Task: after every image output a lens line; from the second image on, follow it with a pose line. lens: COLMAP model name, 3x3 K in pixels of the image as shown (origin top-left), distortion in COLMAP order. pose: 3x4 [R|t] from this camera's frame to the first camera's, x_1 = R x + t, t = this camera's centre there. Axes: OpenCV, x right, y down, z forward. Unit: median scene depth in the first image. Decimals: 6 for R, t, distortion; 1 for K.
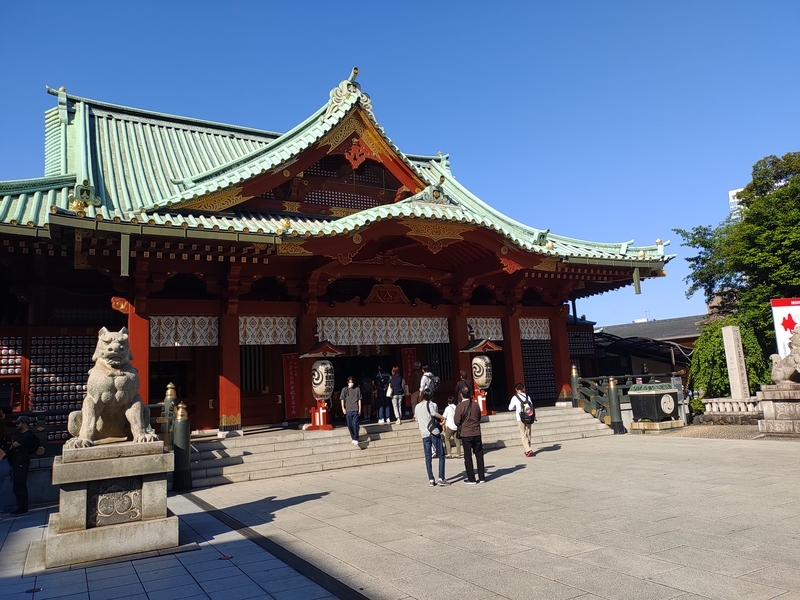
lens RADIAL K [[590.9, 0, 400.7], [0, 590.9, 303.0], [0, 0, 1]] dist [0.024881, -0.005846]
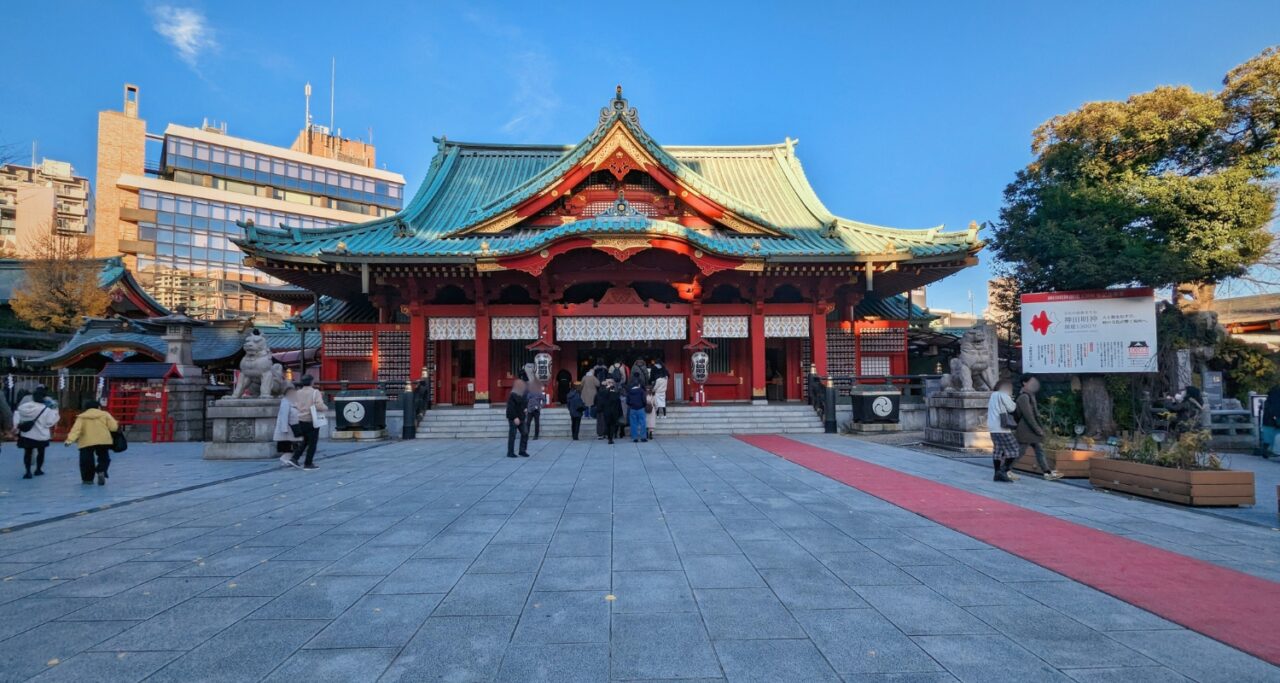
lens RADIAL K [[594.3, 0, 646.4], [0, 594.3, 369.2], [0, 0, 1]] dist [-0.001725, -0.000057]
pose [[0.897730, 0.036607, -0.439023, 0.522233], [0.021399, 0.991742, 0.126451, -0.018866], [0.440026, -0.122913, 0.889533, -0.011305]]
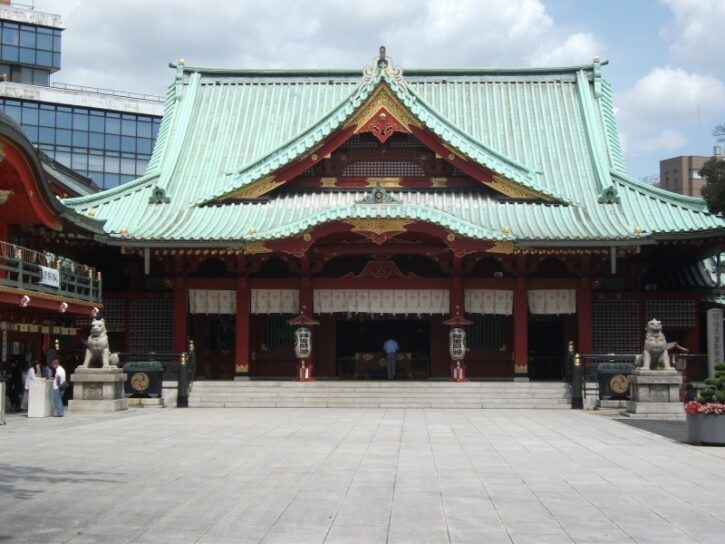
lens RADIAL K [[1274.3, 0, 362.2], [0, 1274.3, 272.8], [0, 0, 1]] dist [-0.034122, 0.000000]
pose [[0.851972, 0.026186, -0.522932, 1.200493], [0.023723, 0.995792, 0.088515, -0.222132], [0.523050, -0.087818, 0.847766, -1.059602]]
